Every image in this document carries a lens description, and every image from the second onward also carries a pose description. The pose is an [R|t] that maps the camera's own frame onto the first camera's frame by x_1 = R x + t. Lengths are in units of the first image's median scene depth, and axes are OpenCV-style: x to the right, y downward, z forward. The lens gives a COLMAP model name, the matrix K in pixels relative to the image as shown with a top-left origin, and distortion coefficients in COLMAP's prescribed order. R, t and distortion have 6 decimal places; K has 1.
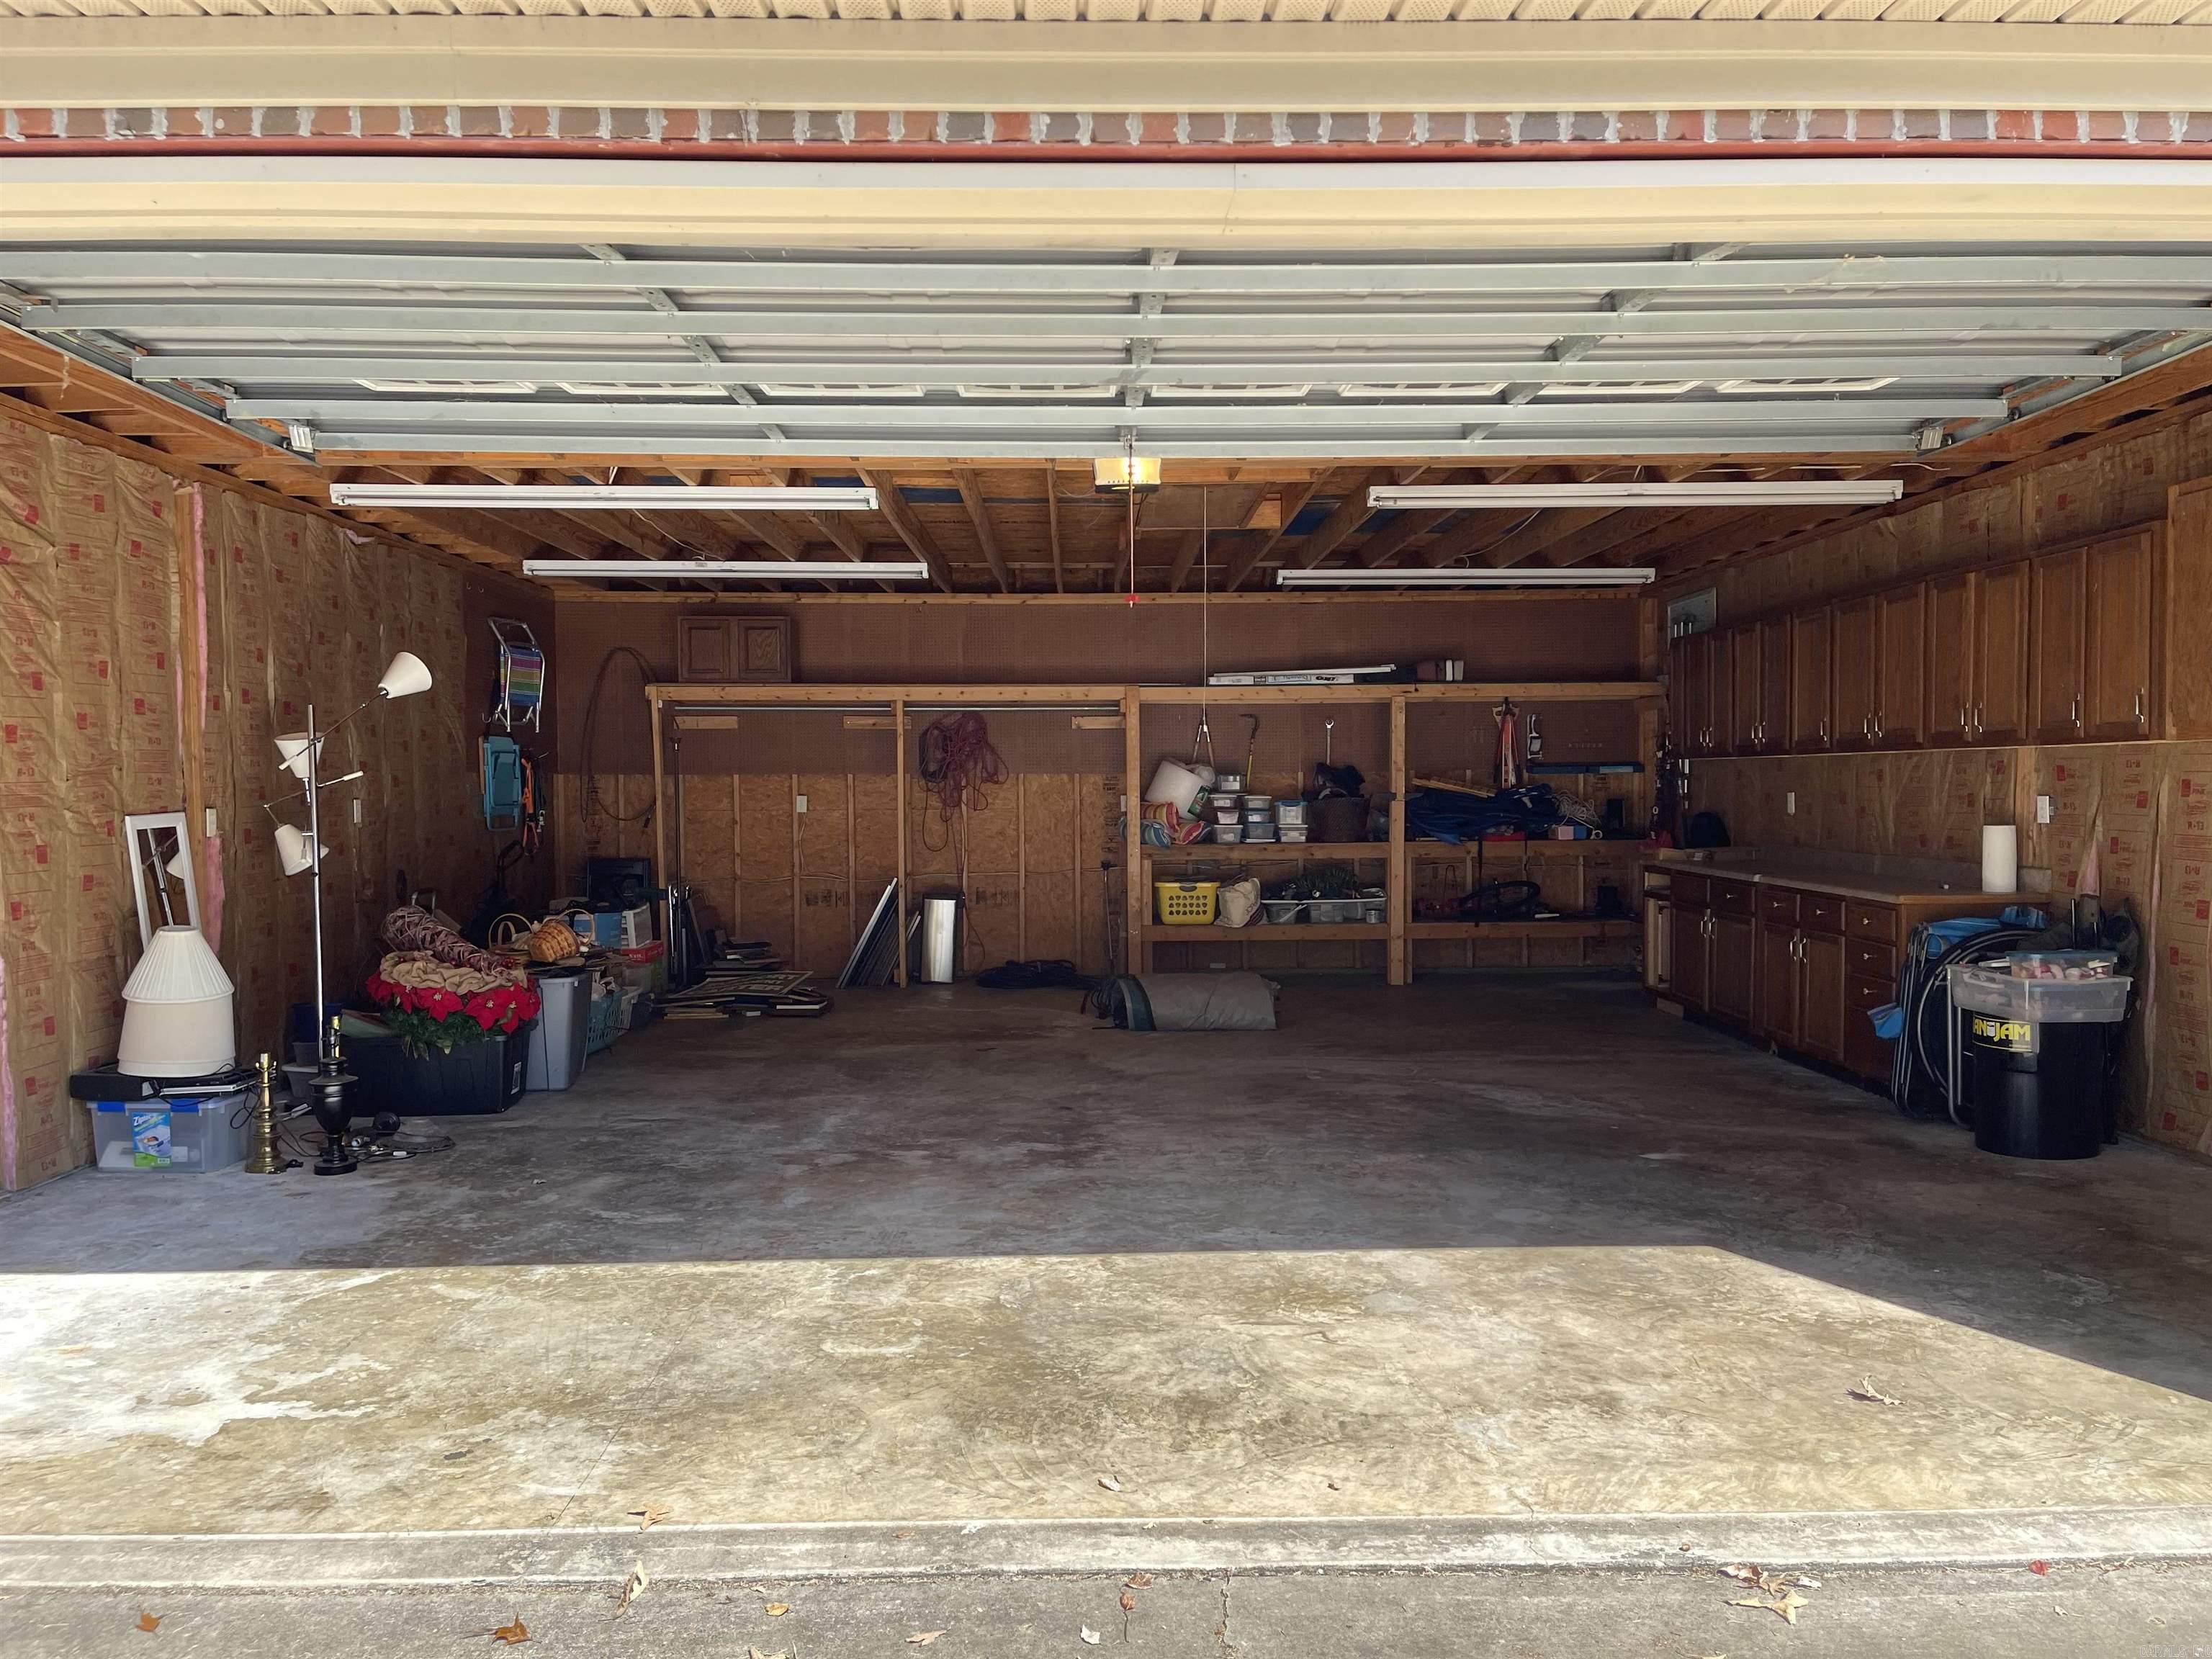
lens RADIAL K [[1689.9, 0, 1106.0], [0, 1689.9, 829.5], [0, 0, 1]] dist [-0.000285, 0.001569]
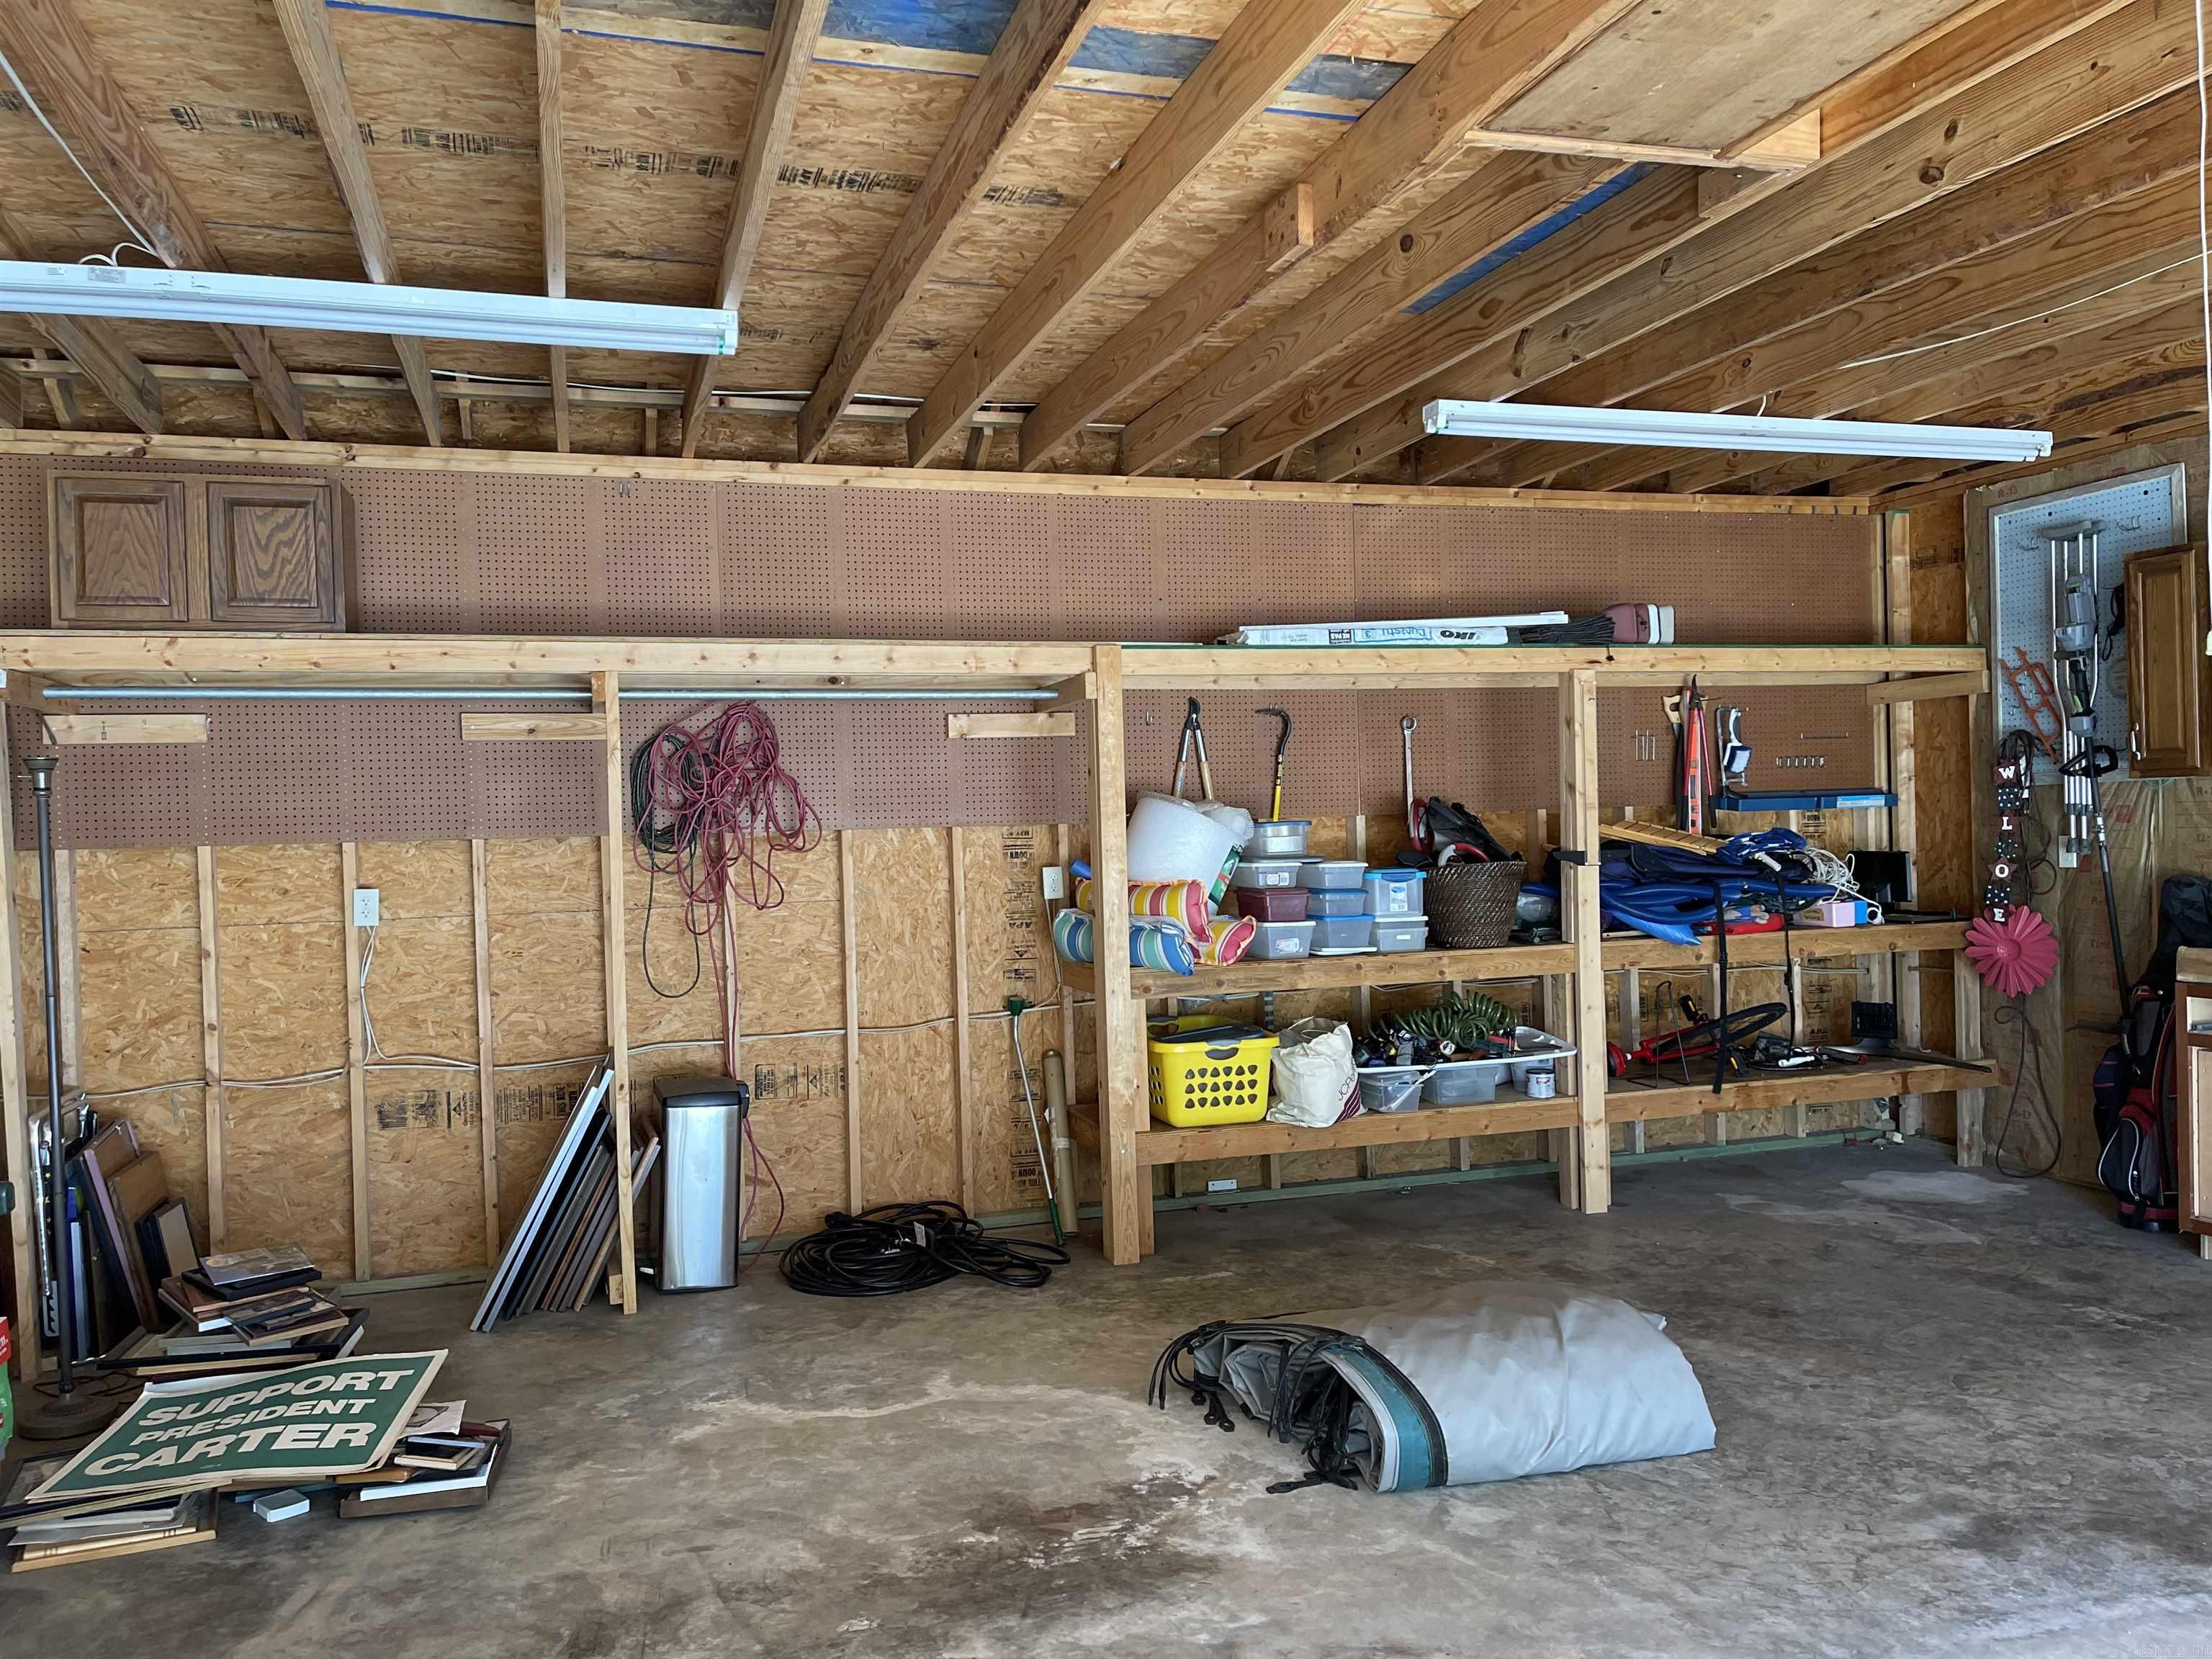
lens RADIAL K [[1689.9, 0, 1106.0], [0, 1689.9, 829.5], [0, 0, 1]] dist [-0.000285, 0.001569]
pose [[0.957225, -0.022712, 0.288452, -0.125606], [0.030590, 0.999271, -0.022831, -0.020592], [-0.287723, 0.030678, 0.957222, 0.529776]]
